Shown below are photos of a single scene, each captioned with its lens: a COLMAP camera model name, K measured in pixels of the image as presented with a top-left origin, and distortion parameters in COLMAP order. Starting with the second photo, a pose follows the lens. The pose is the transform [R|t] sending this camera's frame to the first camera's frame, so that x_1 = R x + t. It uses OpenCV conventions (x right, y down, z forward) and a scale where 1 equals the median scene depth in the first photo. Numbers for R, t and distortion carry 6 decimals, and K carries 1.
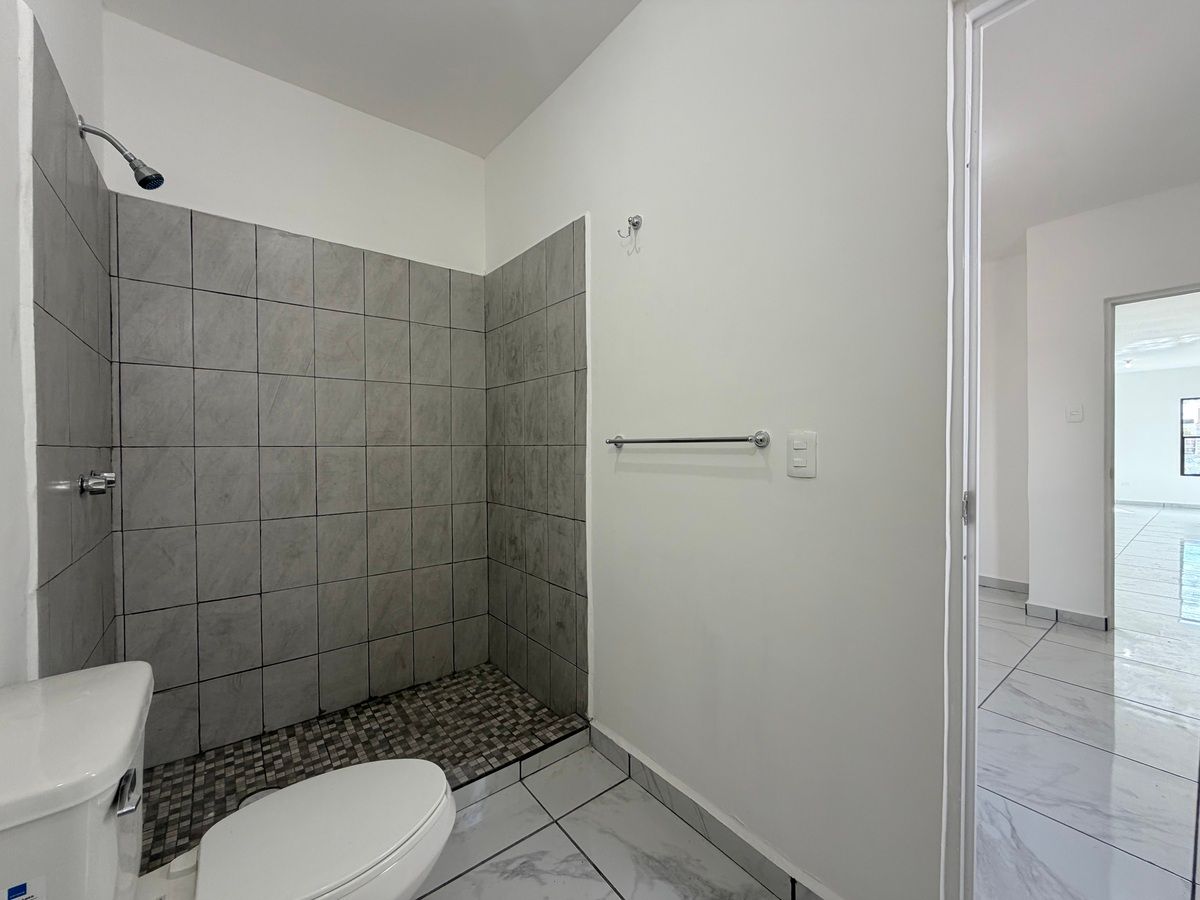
lens RADIAL K [[479.5, 0, 596.6], [0, 479.5, 449.9], [0, 0, 1]] dist [0.001152, -0.000209]
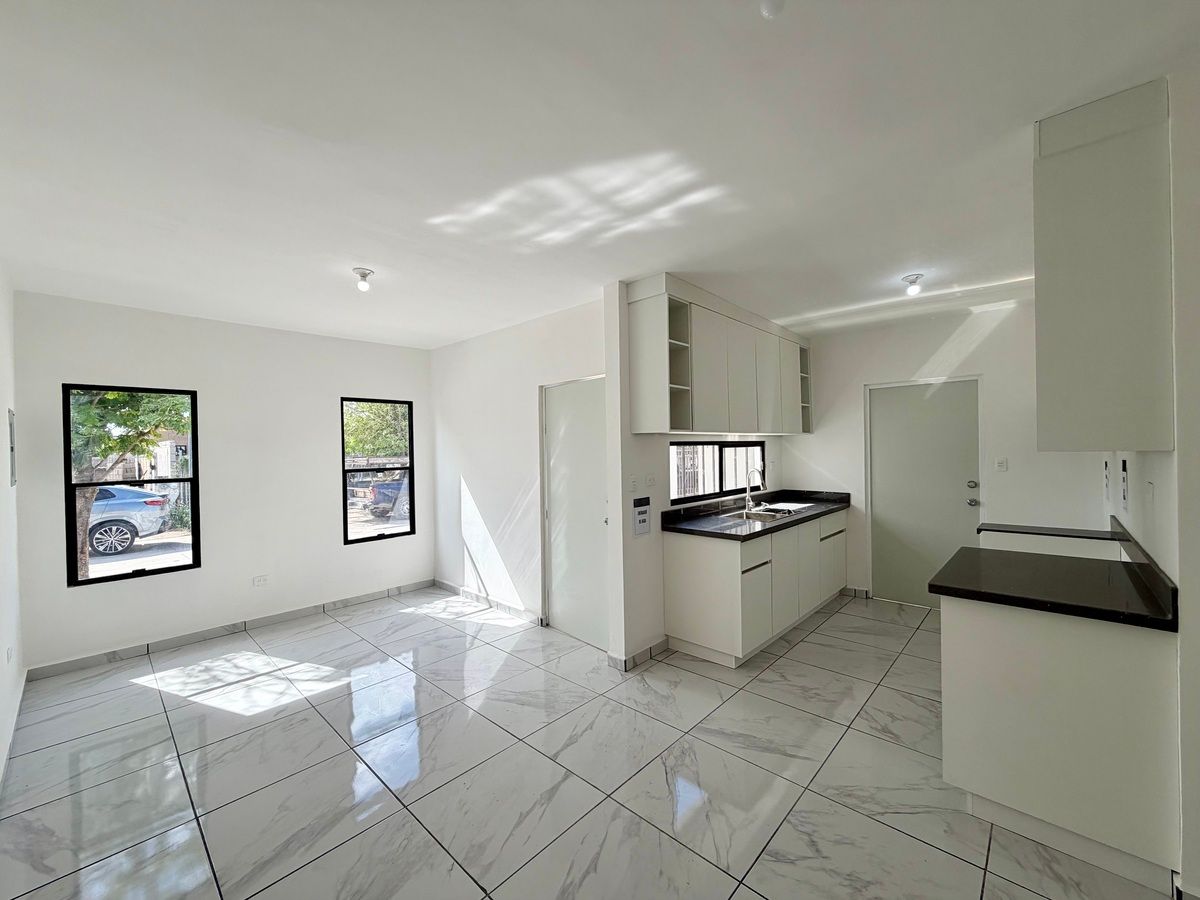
lens RADIAL K [[479.5, 0, 596.0], [0, 479.5, 450.2], [0, 0, 1]] dist [0.001152, -0.000209]
pose [[-0.154890, 0.006878, 0.987908, -1.218119], [0.026207, 0.999652, -0.002851, -0.165148], [-0.987584, 0.025449, -0.155017, 1.585420]]
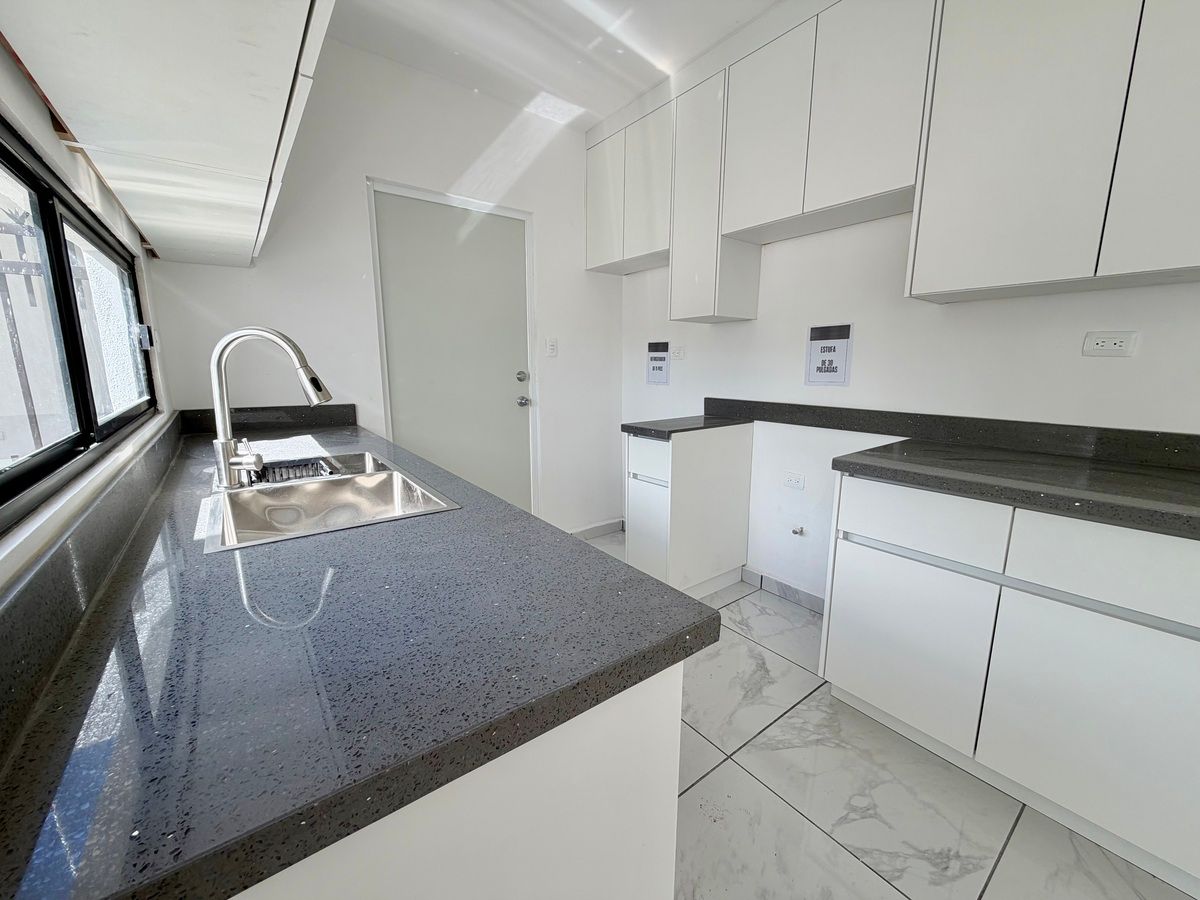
lens RADIAL K [[479.5, 0, 598.0], [0, 479.5, 452.4], [0, 0, 1]] dist [0.001152, -0.000209]
pose [[-0.999987, 0.000644, 0.005070, 0.326235], [0.001626, 0.980586, 0.196082, -0.040587], [-0.004846, 0.196088, -0.980574, 1.157091]]
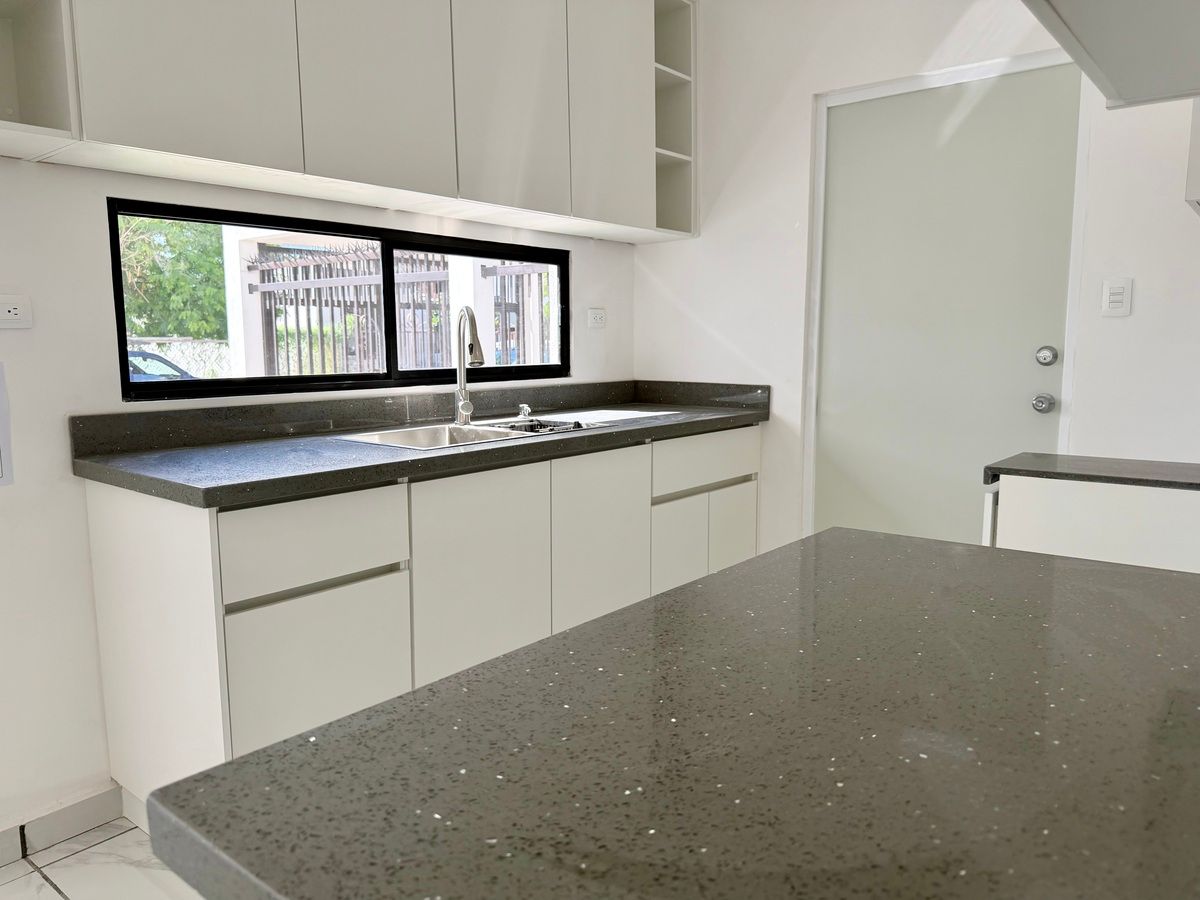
lens RADIAL K [[851.4, 0, 597.2], [0, 851.4, 456.4], [0, 0, 1]] dist [0.012678, -0.023649]
pose [[-0.225773, -0.121355, 0.966592, -0.614240], [0.014250, 0.991693, 0.127835, -0.007159], [-0.974076, 0.042635, -0.222168, 0.689942]]
